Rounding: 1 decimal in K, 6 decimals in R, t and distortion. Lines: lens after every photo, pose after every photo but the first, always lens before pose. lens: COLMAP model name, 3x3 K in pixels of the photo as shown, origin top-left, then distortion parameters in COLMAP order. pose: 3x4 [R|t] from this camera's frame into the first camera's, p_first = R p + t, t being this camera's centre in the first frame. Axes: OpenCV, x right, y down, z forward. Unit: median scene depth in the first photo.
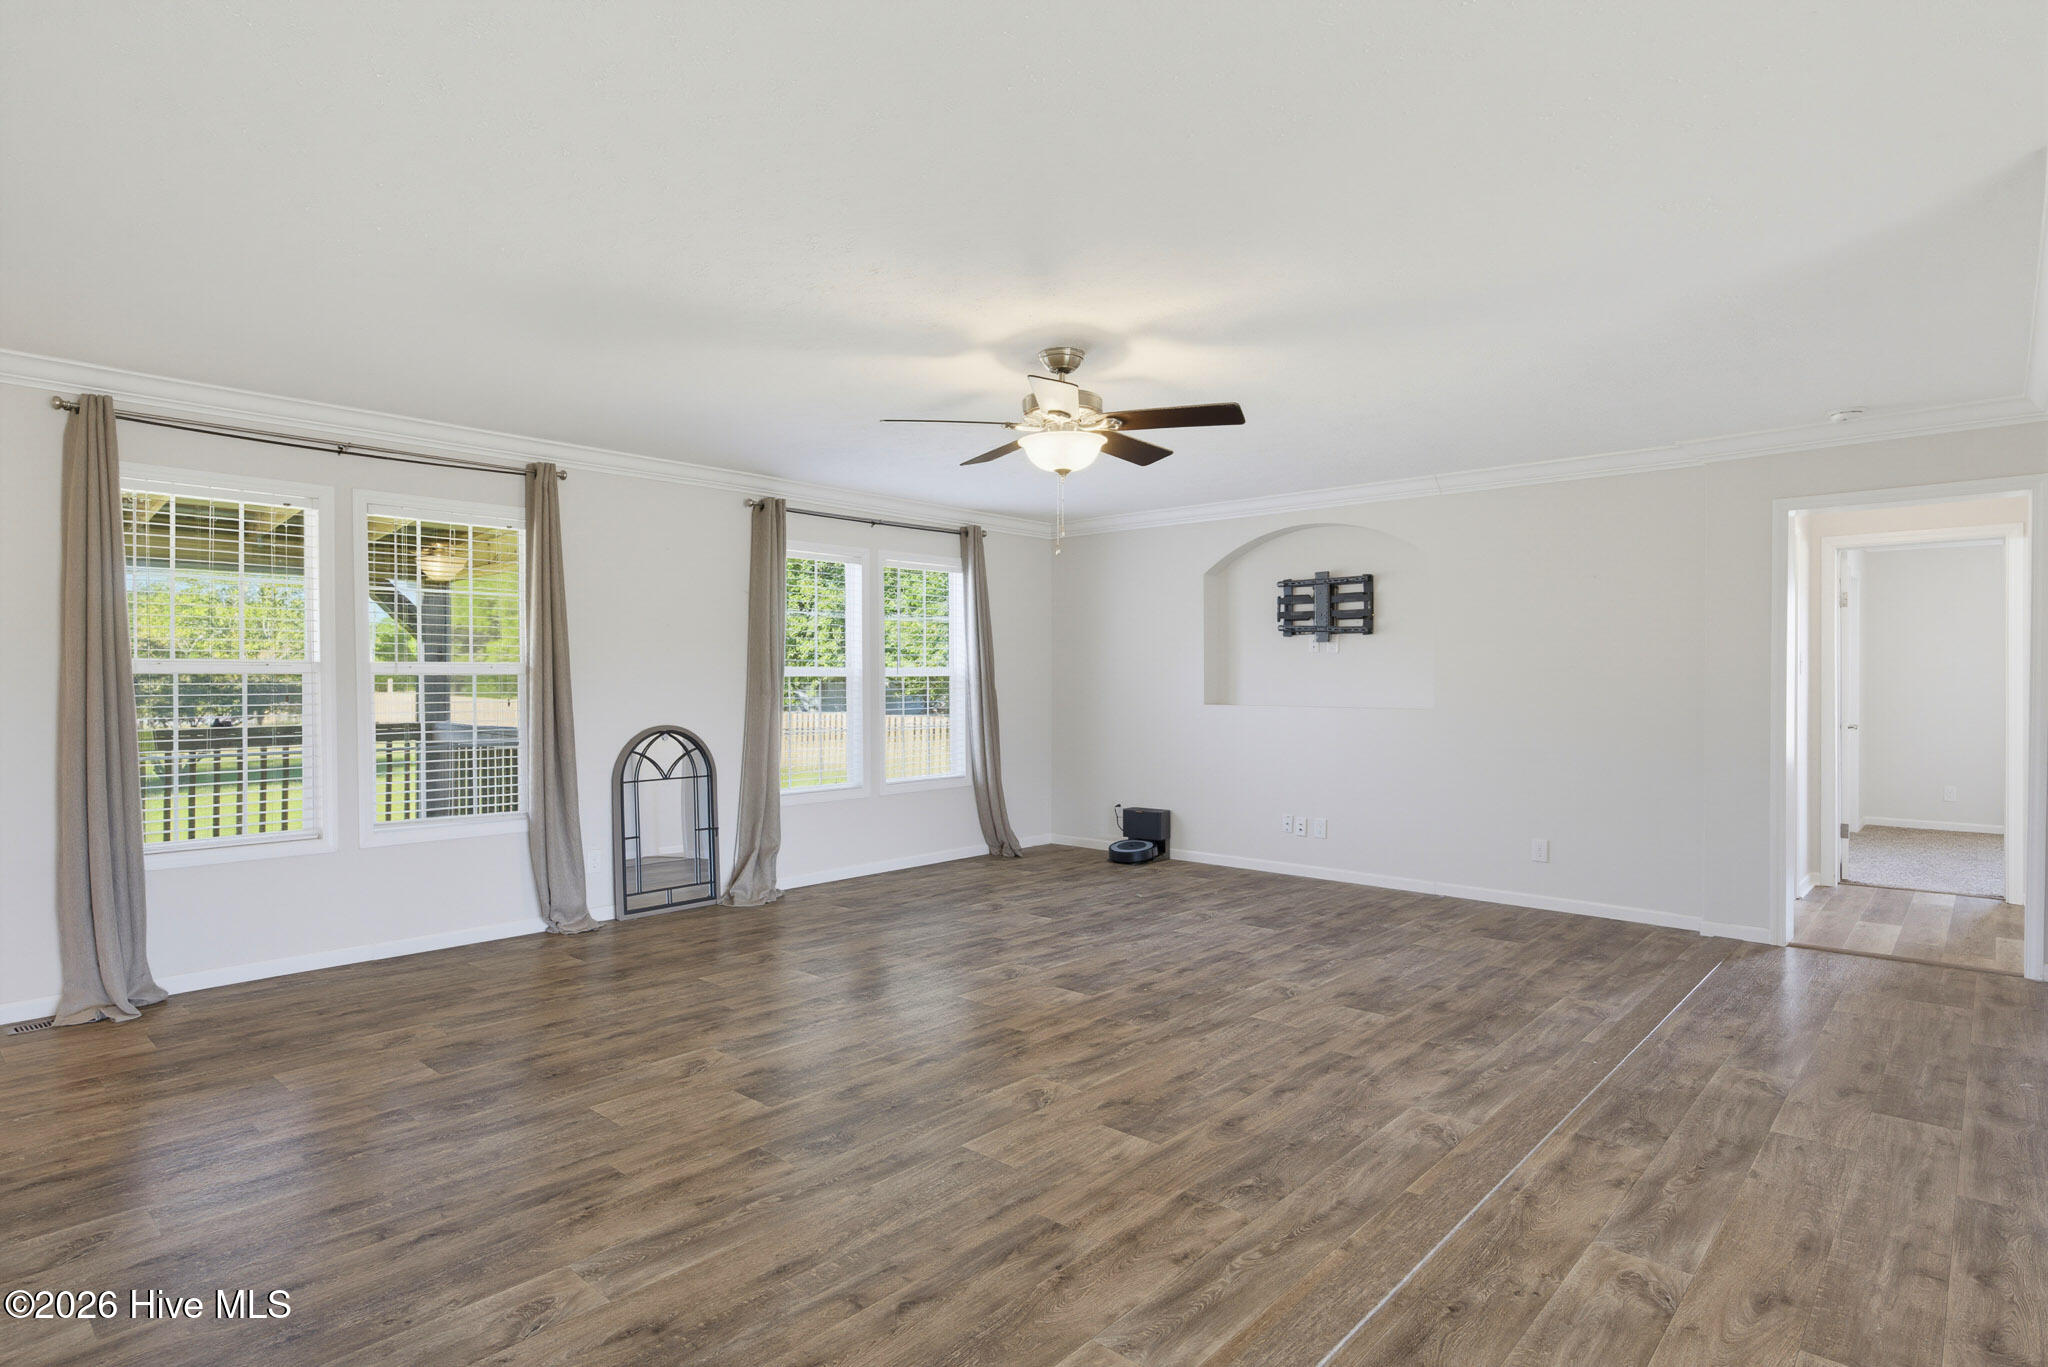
lens RADIAL K [[1084.3, 0, 1033.7], [0, 1084.3, 690.6], [0, 0, 1]] dist [-0.004876, 0.002611]
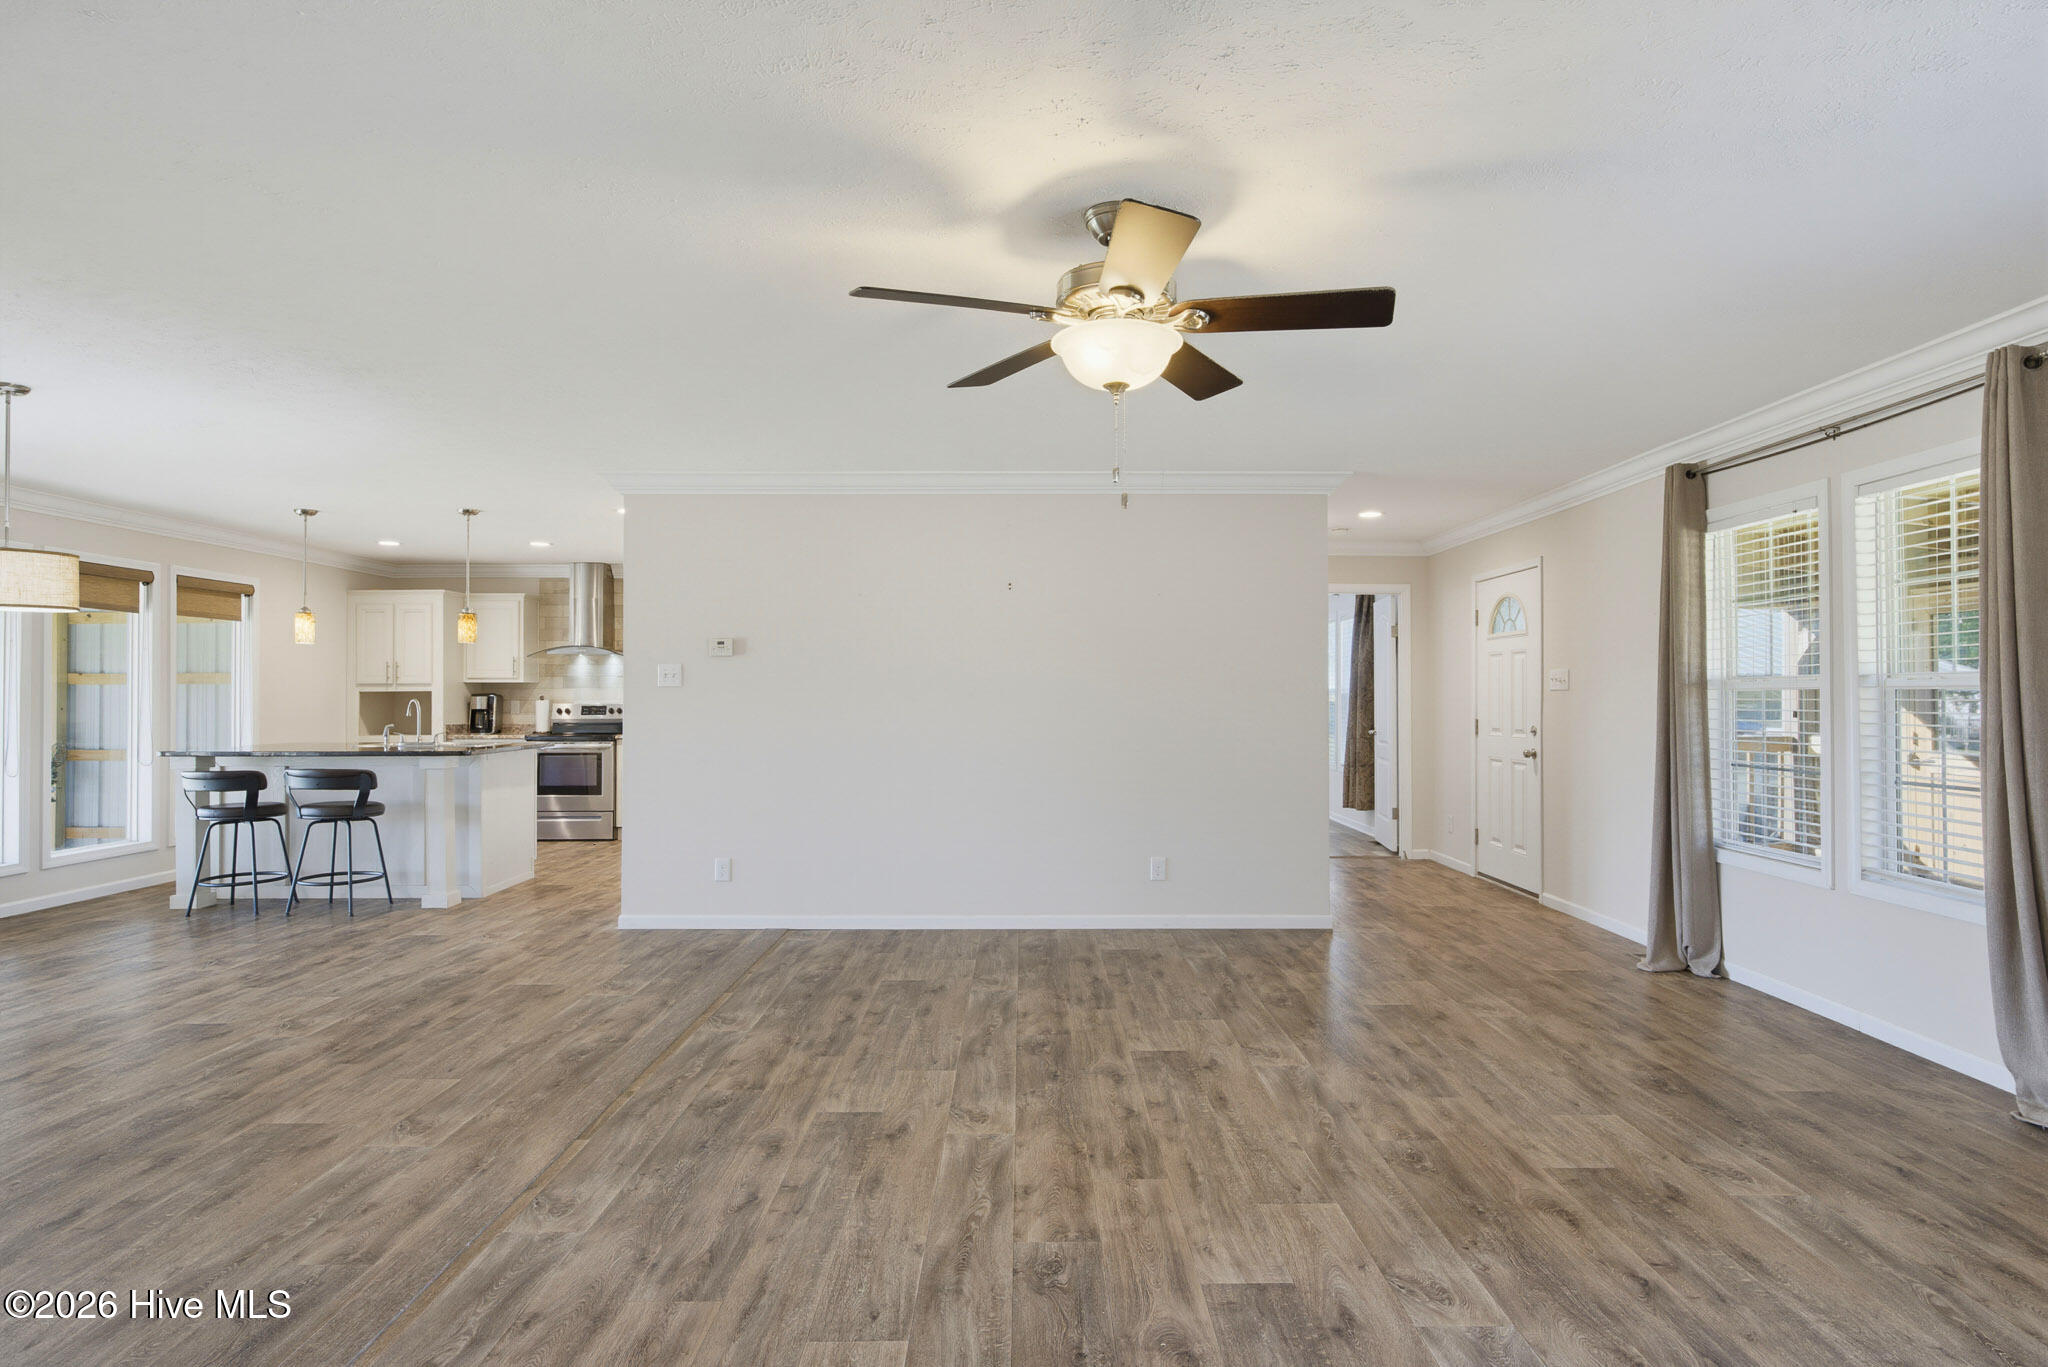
lens RADIAL K [[1073.7, 0, 1033.7], [0, 1073.7, 686.0], [0, 0, 1]] dist [-0.003473, 0.002972]
pose [[-0.740725, -0.008469, -0.671755, 0.345696], [-0.007698, 0.999962, -0.004119, -0.007747], [0.671764, 0.002120, -0.740762, 0.977305]]
